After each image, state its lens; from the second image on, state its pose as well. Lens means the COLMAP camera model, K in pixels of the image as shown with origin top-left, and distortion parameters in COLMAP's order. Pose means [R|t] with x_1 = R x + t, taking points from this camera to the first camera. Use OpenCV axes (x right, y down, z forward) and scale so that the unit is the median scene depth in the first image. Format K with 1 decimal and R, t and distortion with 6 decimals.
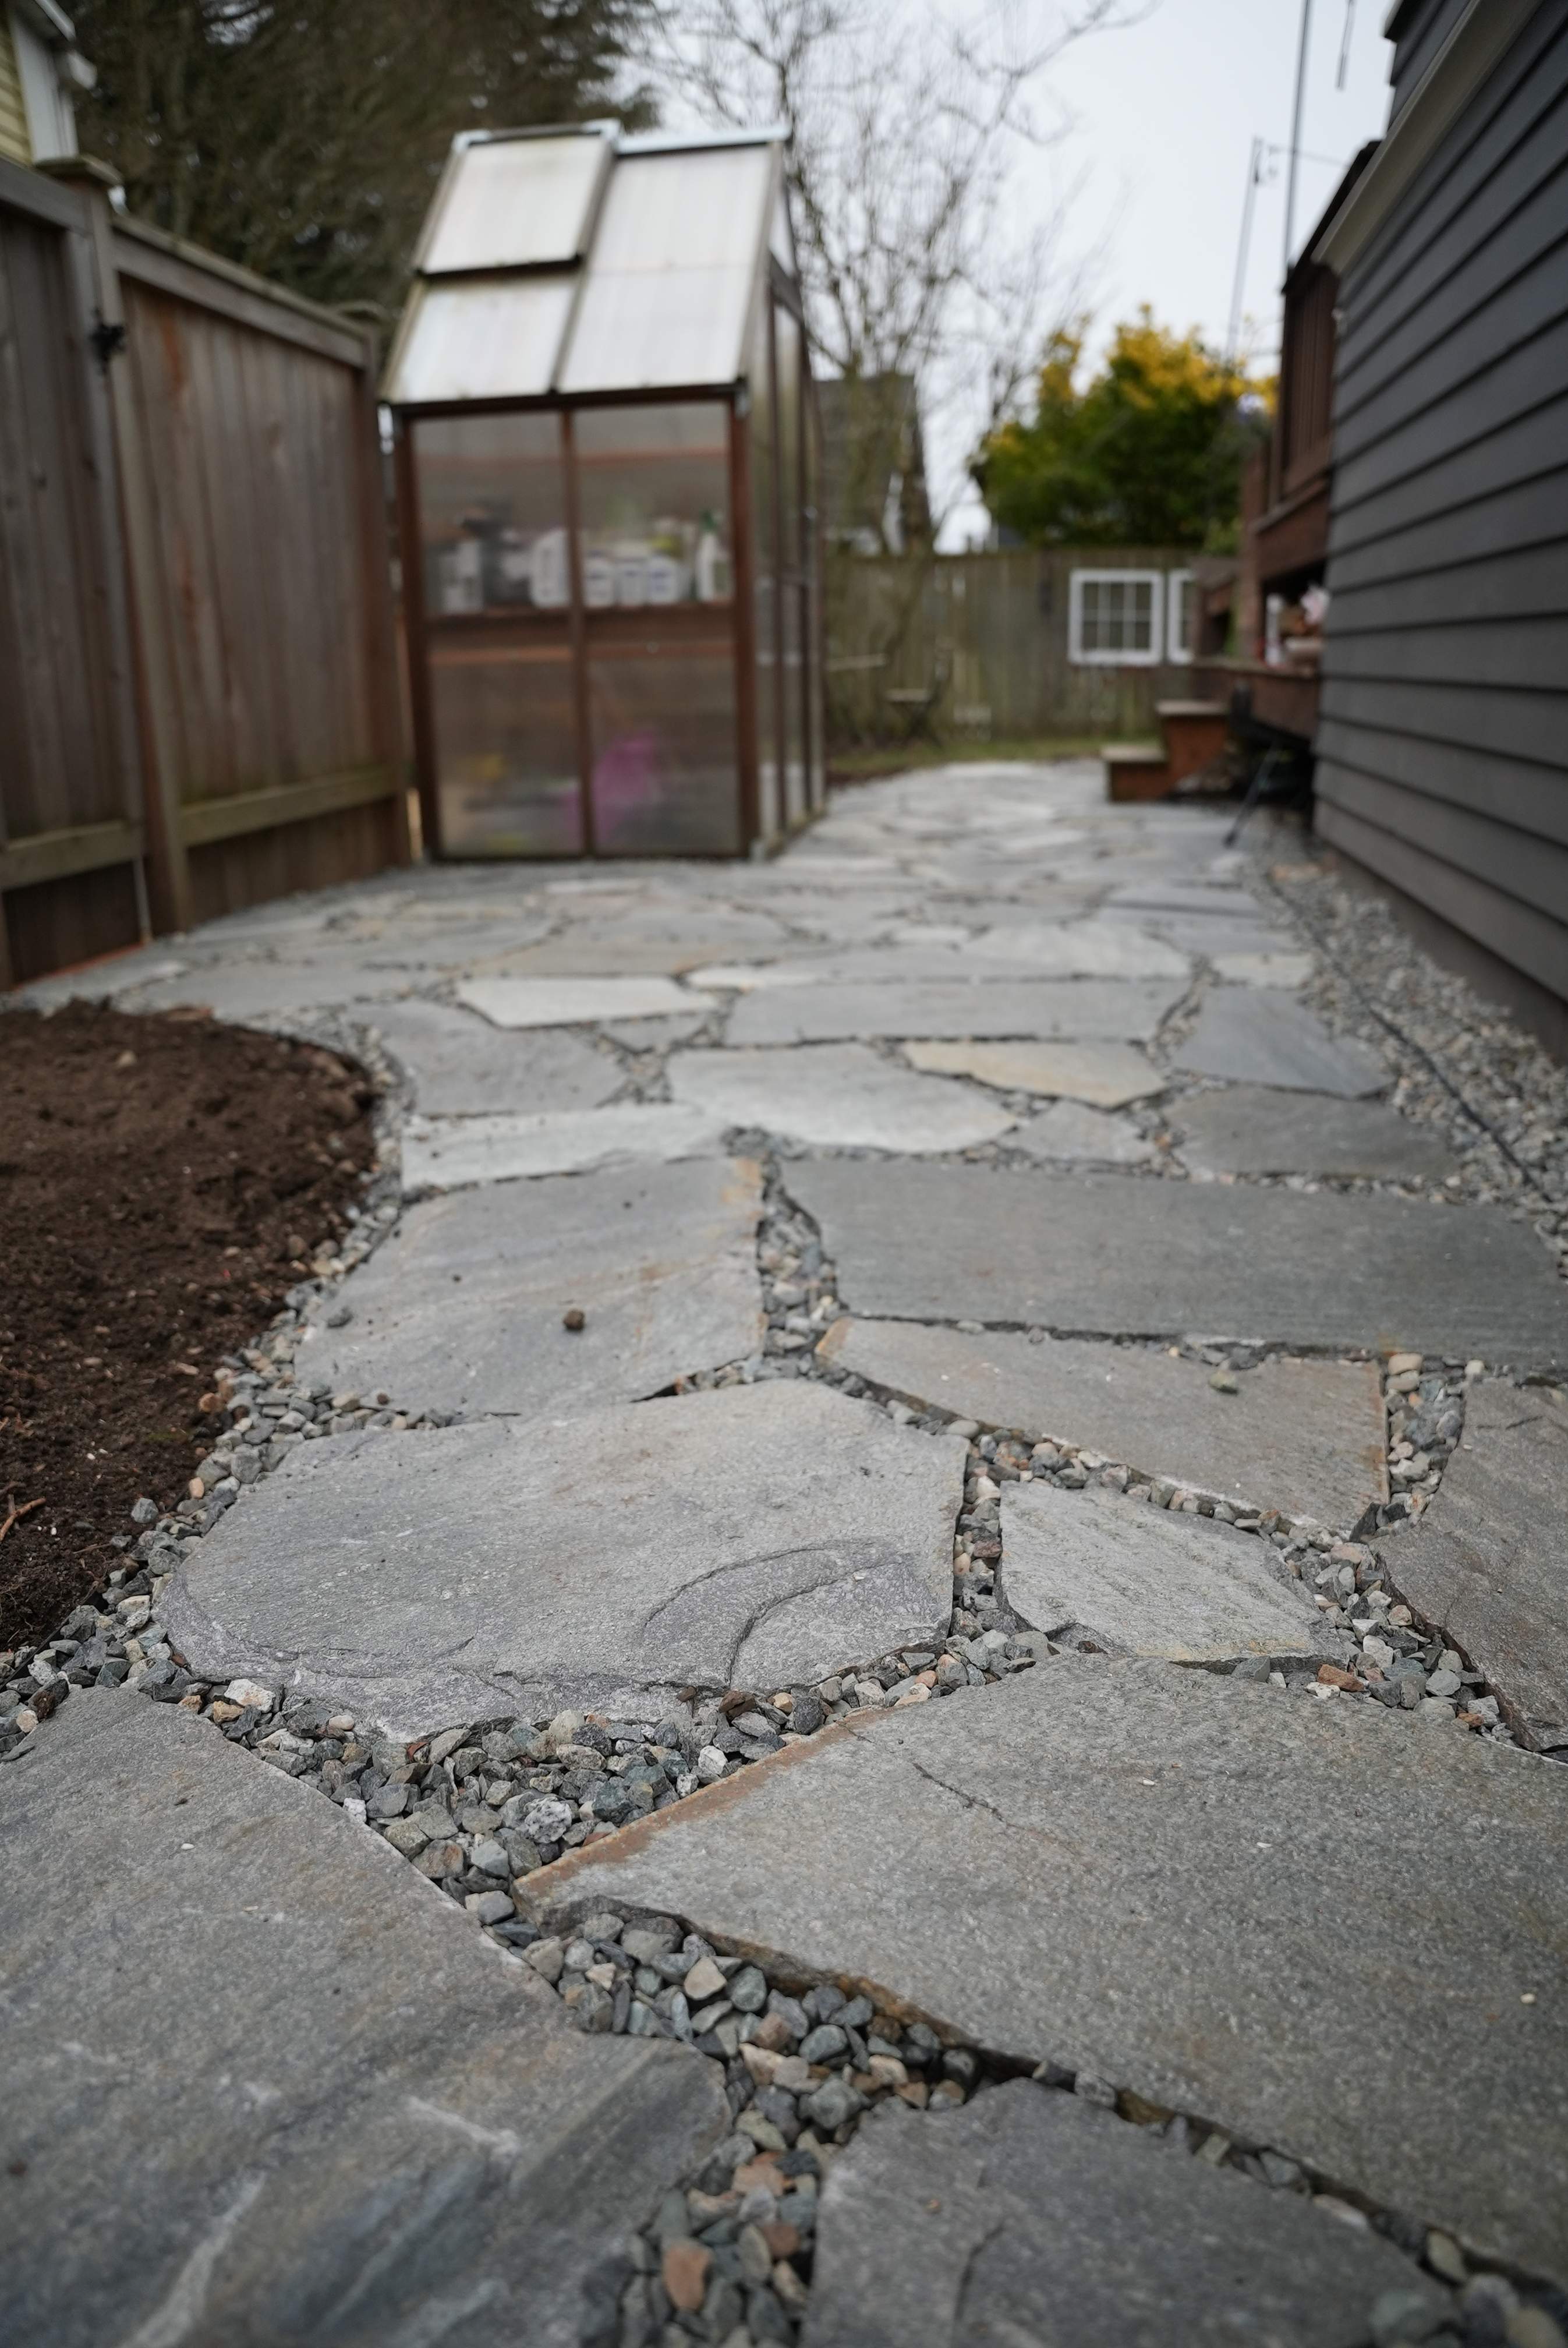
lens RADIAL K [[1637.3, 0, 811.2], [0, 1637.3, 1058.5], [0, 0, 1]] dist [-0.069668, 0.013926]
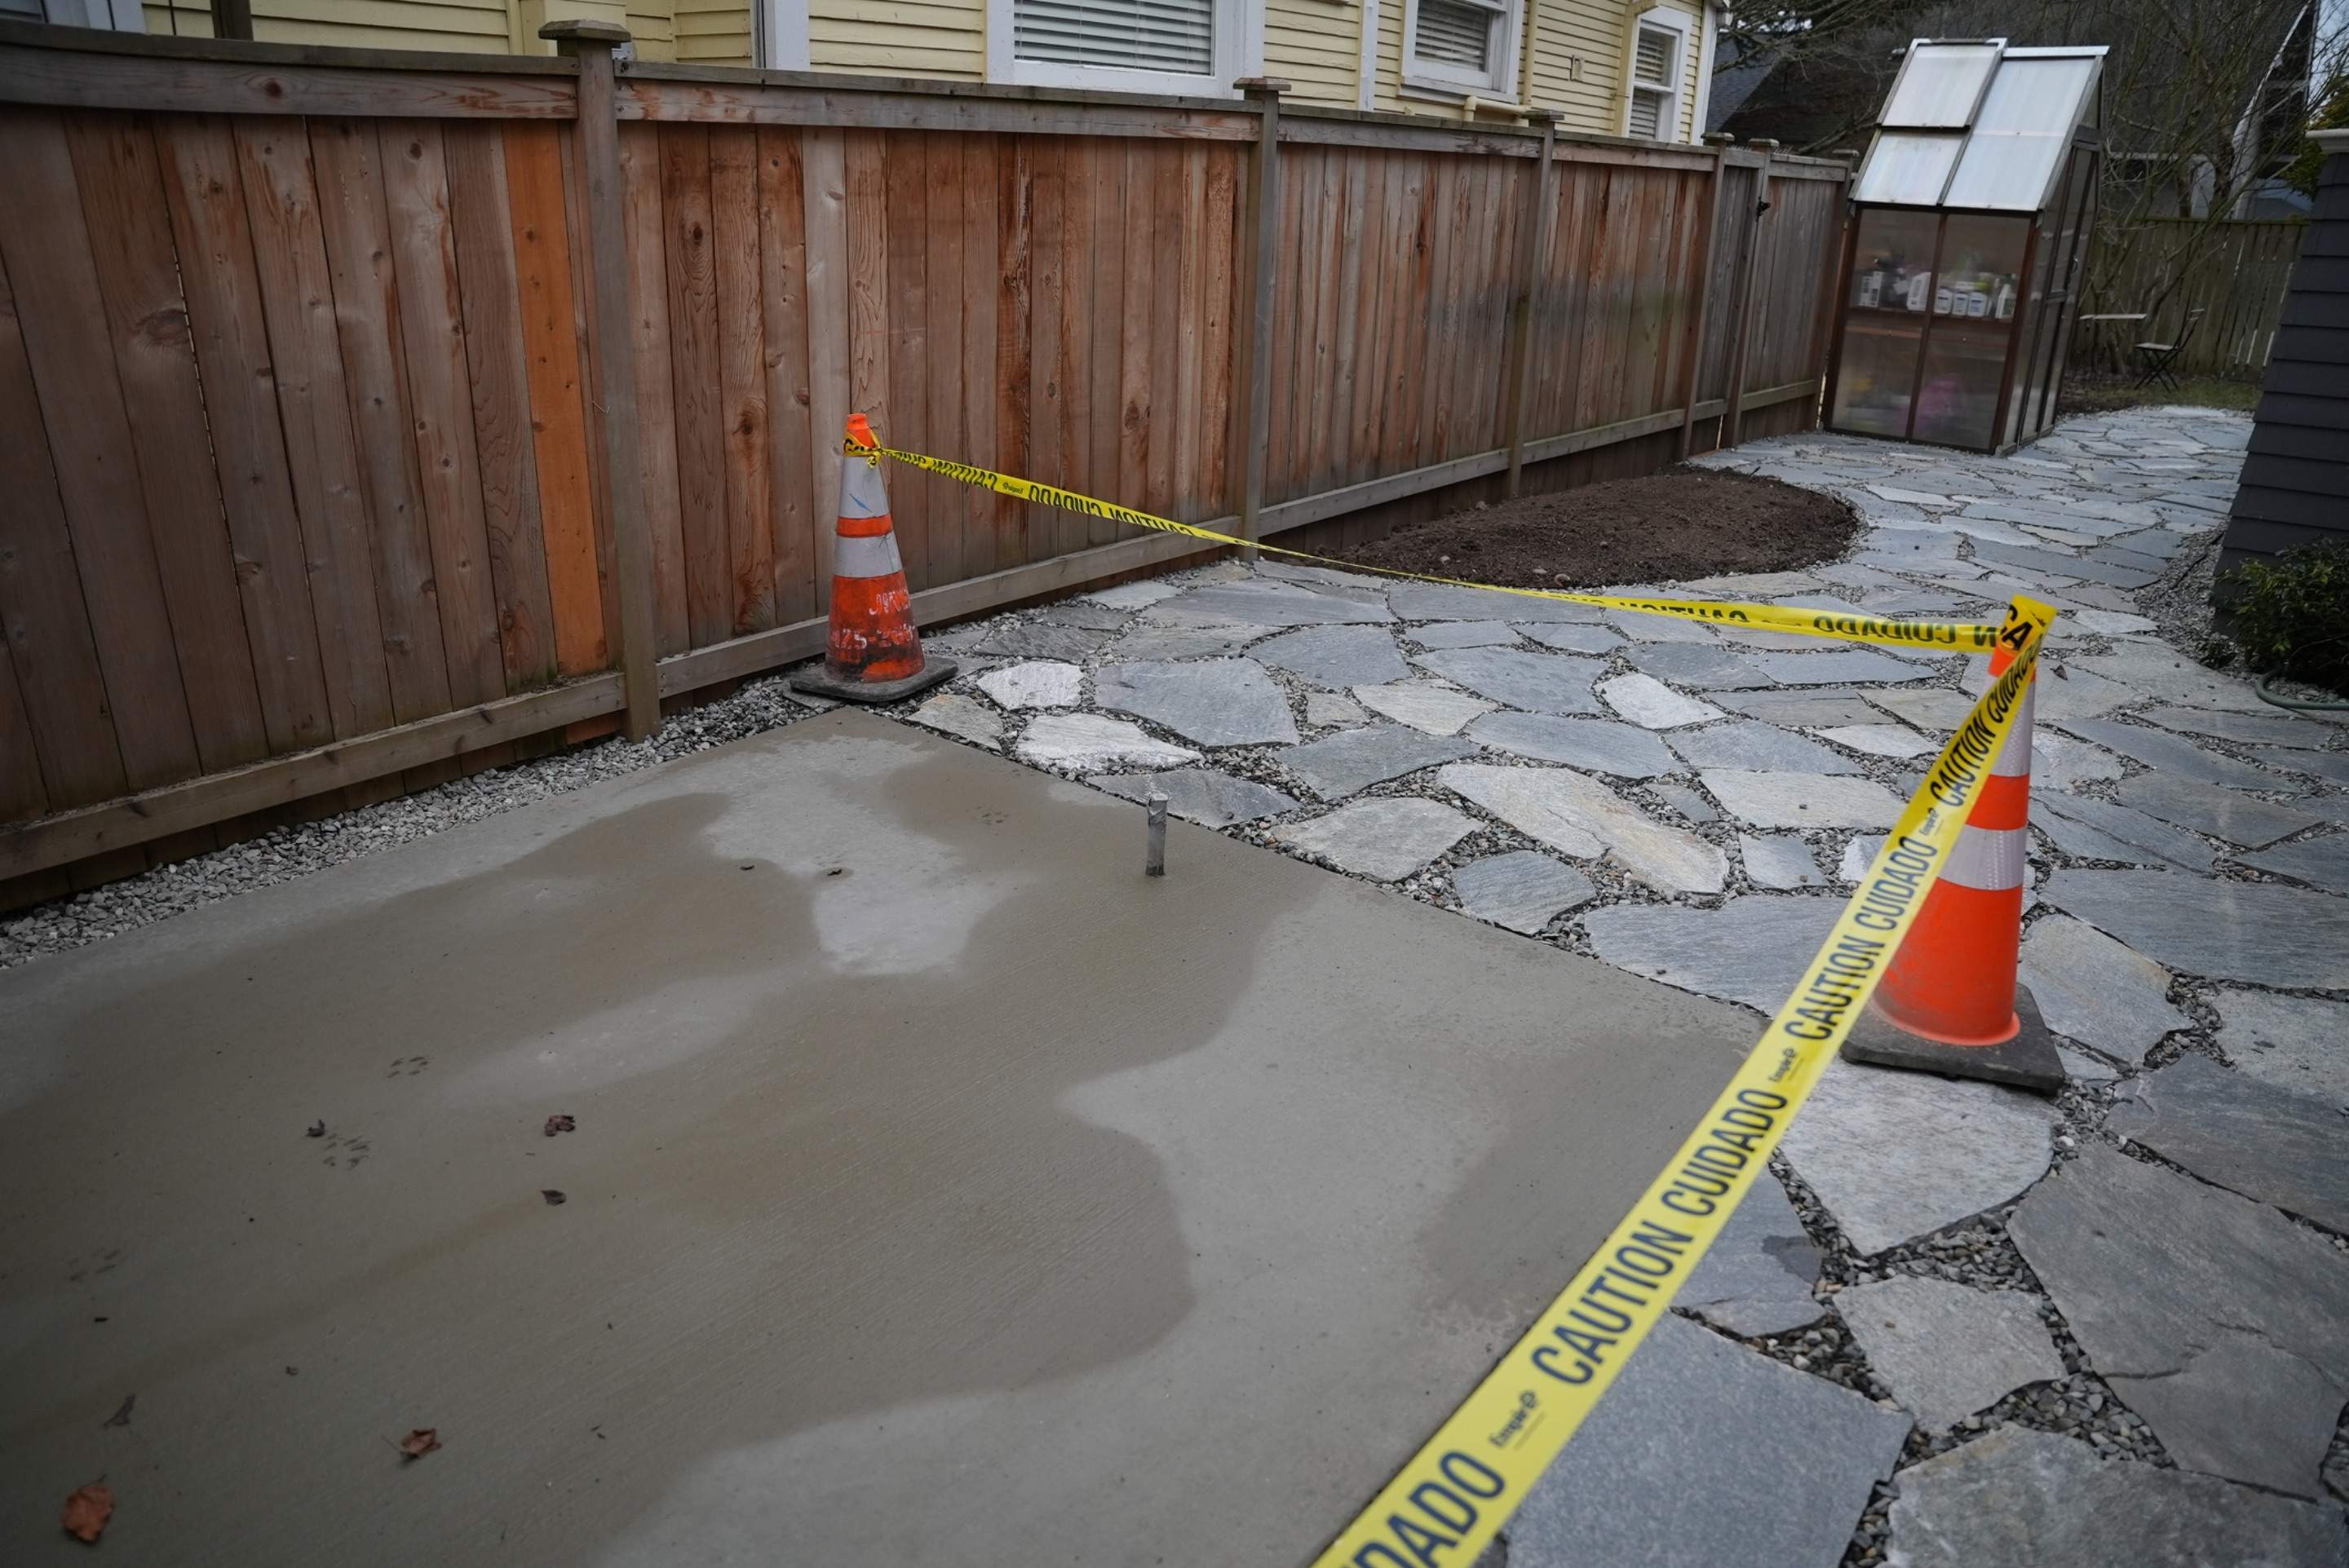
lens RADIAL K [[1657.6, 0, 1202.6], [0, 1657.6, 796.7], [0, 0, 1]] dist [-0.153865, 0.109574]
pose [[0.867841, 0.228078, -0.441399, 0.090329], [-0.172219, 0.971421, 0.163347, 0.142758], [0.466040, -0.065742, 0.882318, -1.305883]]
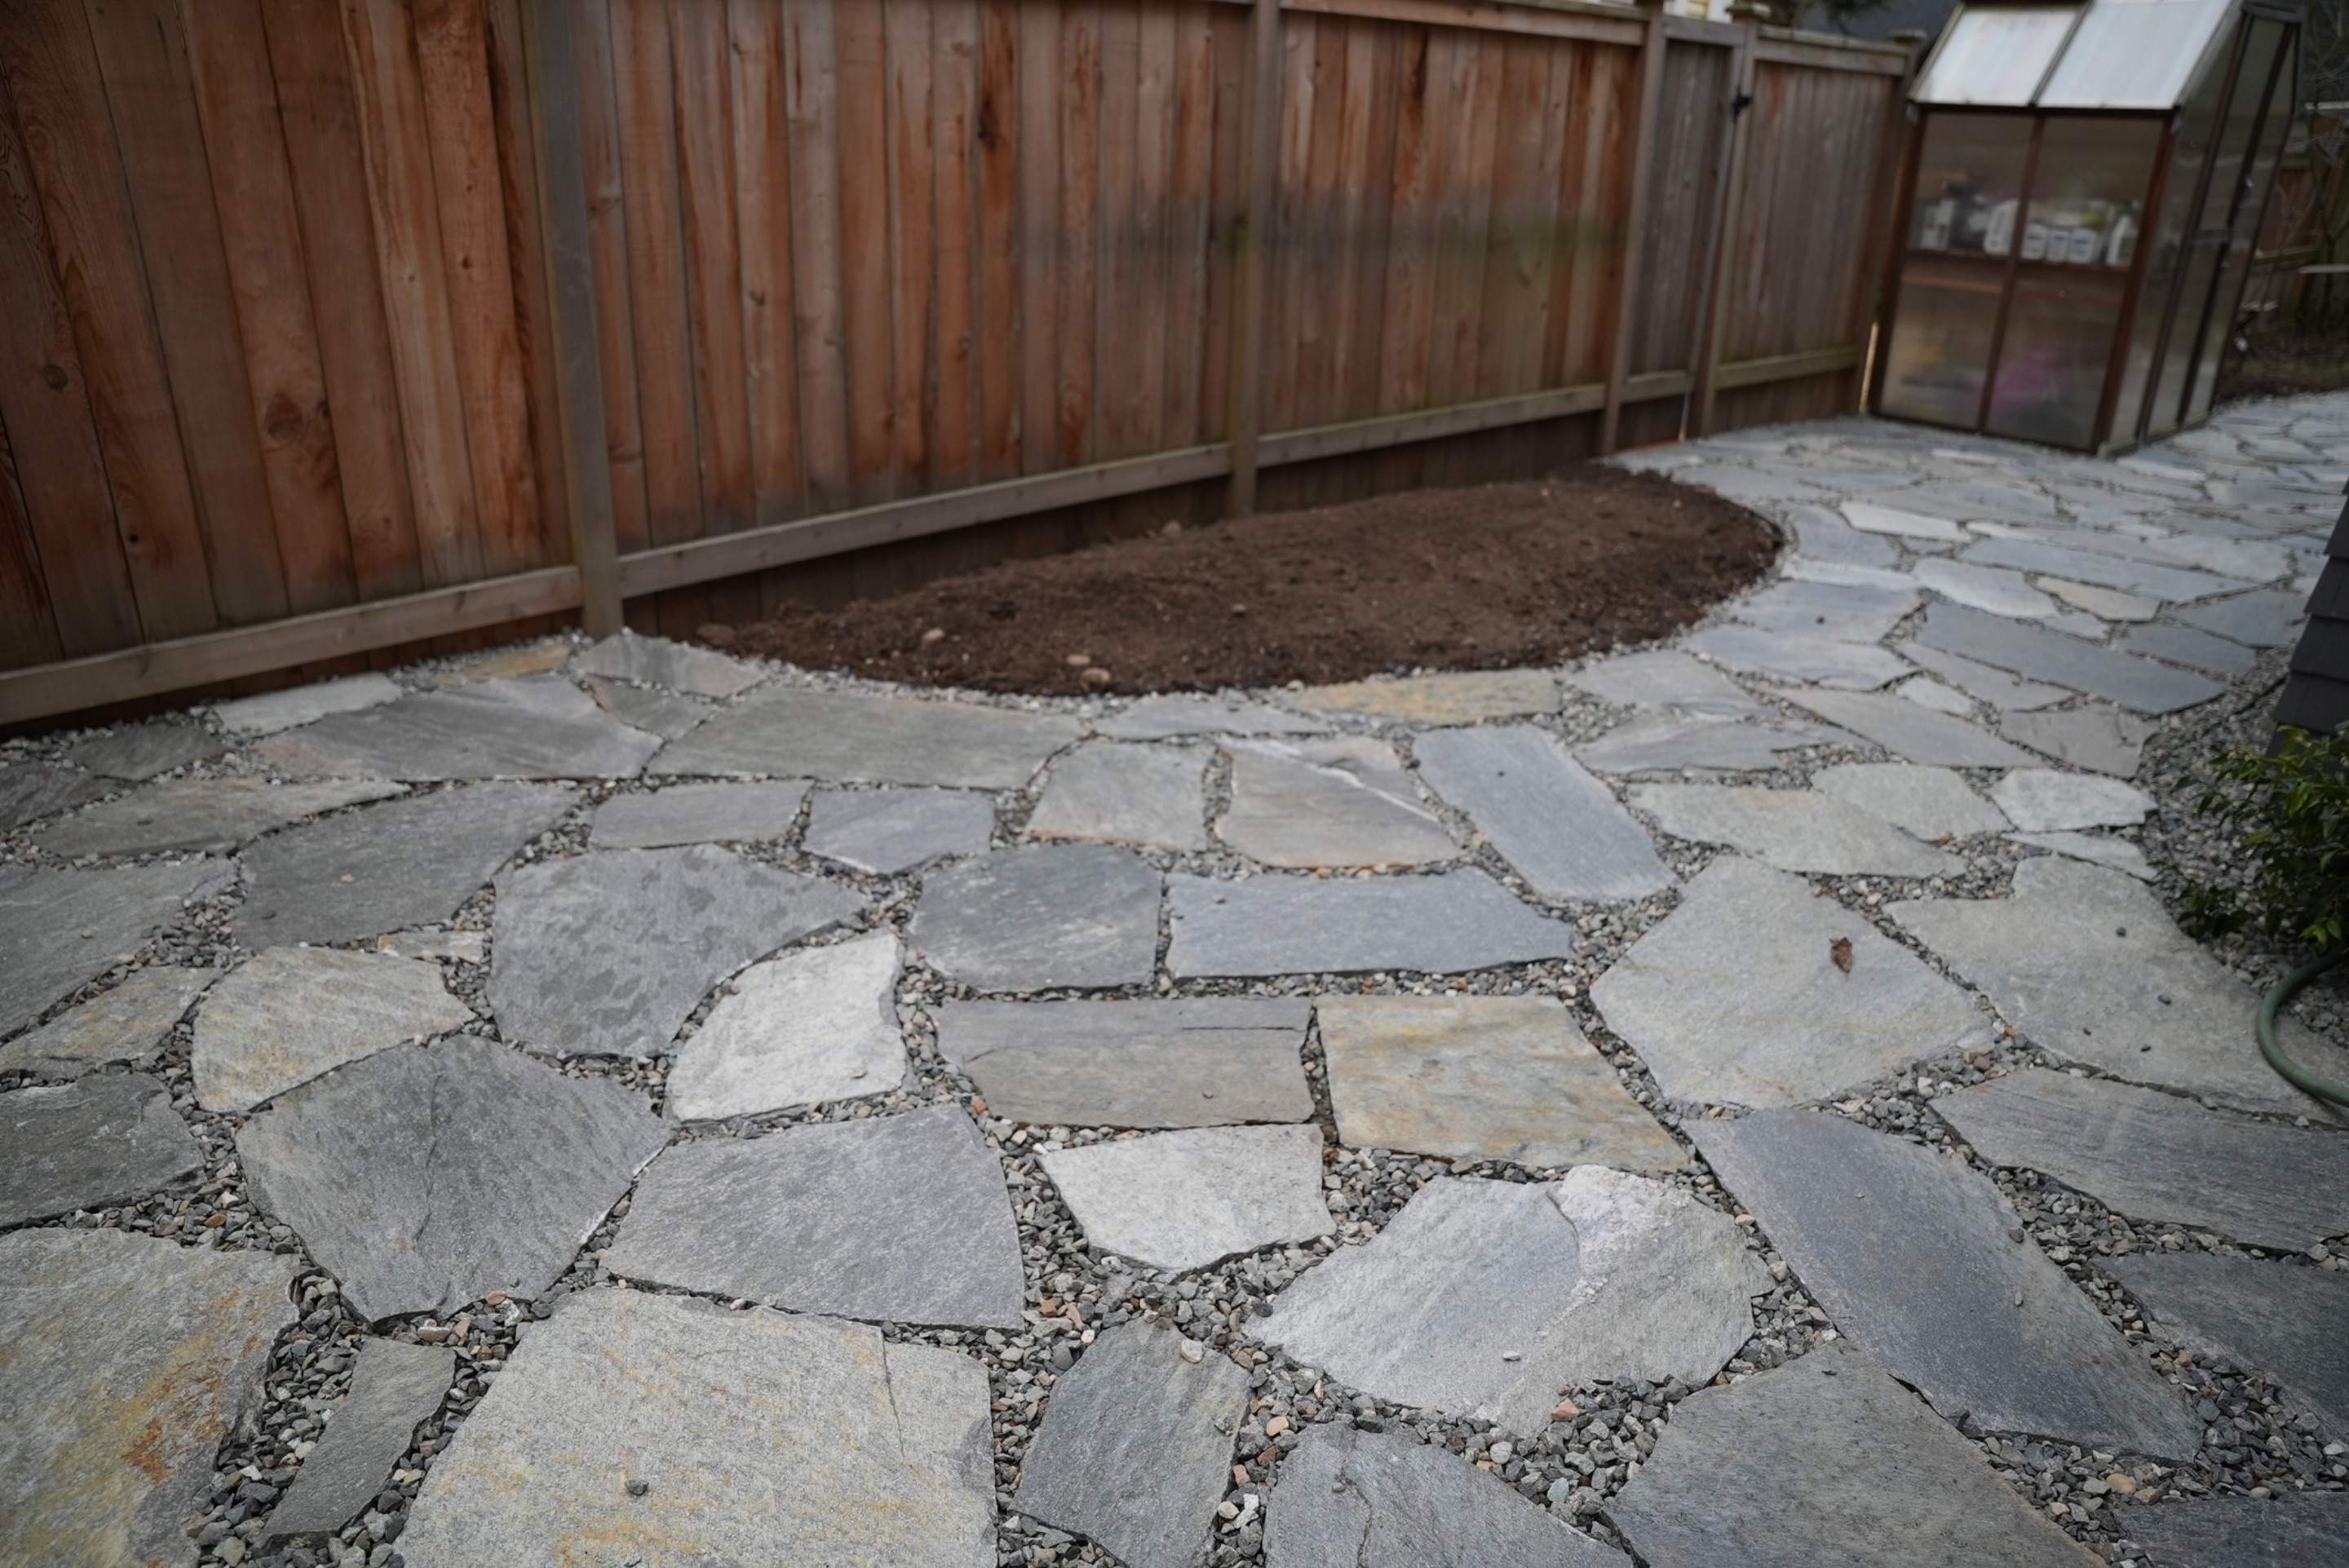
lens RADIAL K [[1657.6, 0, 1182.3], [0, 1657.6, 786.6], [0, 0, 1]] dist [-0.153865, 0.109574]
pose [[0.785826, 0.283706, -0.549535, 0.203447], [-0.196806, 0.957096, 0.212685, 0.015821], [0.586297, -0.058982, 0.807946, -0.654738]]
